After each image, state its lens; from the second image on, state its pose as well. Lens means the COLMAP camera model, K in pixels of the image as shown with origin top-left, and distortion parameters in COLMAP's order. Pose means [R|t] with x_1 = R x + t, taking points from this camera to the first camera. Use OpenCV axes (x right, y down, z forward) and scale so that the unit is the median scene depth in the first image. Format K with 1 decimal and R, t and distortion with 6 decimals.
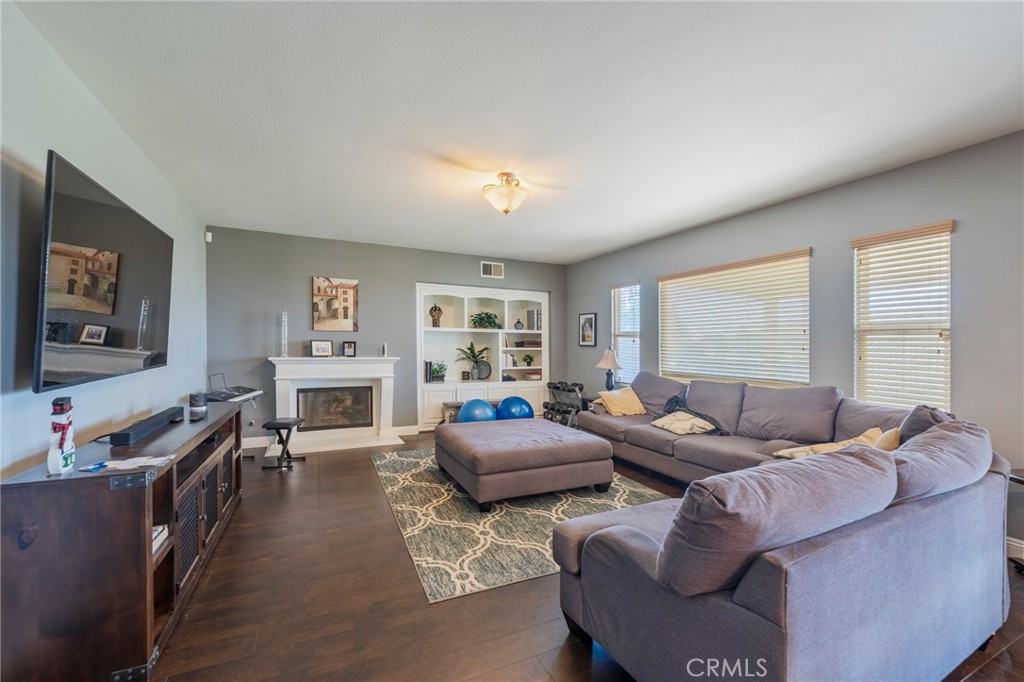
lens RADIAL K [[414.9, 0, 512.8], [0, 414.9, 343.4], [0, 0, 1]] dist [-0.007705, -0.000357]
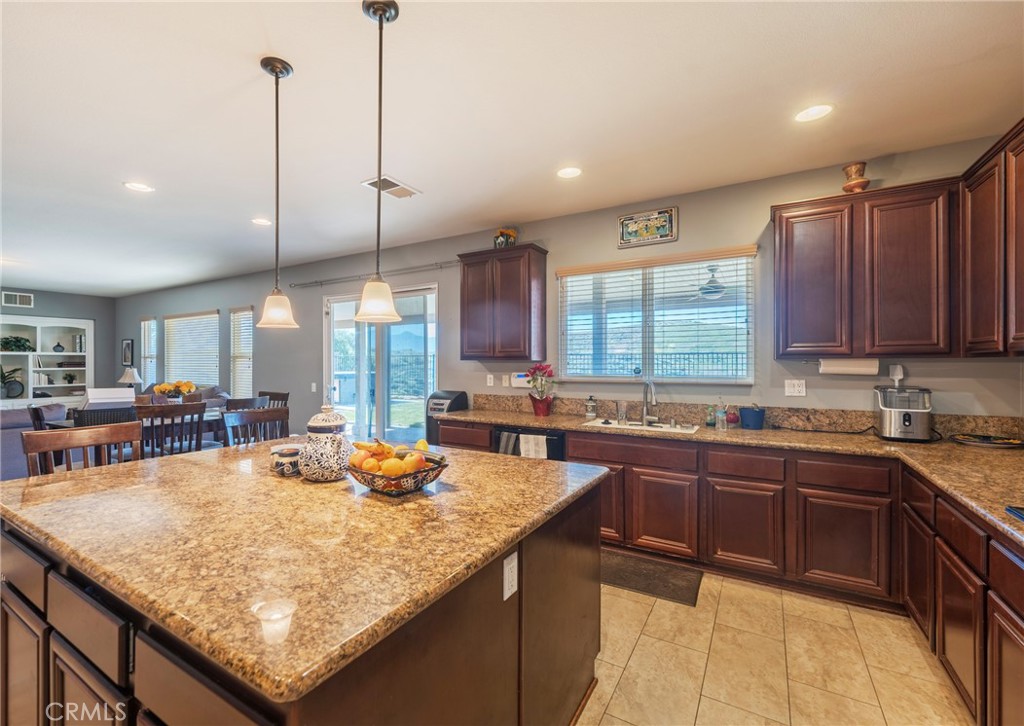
lens RADIAL K [[434.9, 0, 510.3], [0, 434.9, 359.0], [0, 0, 1]] dist [-0.017984, -0.000279]
pose [[0.827179, -0.010040, 0.561849, 0.391435], [0.008818, 0.999949, 0.004887, -0.008943], [-0.561870, 0.000912, 0.827225, -0.676943]]
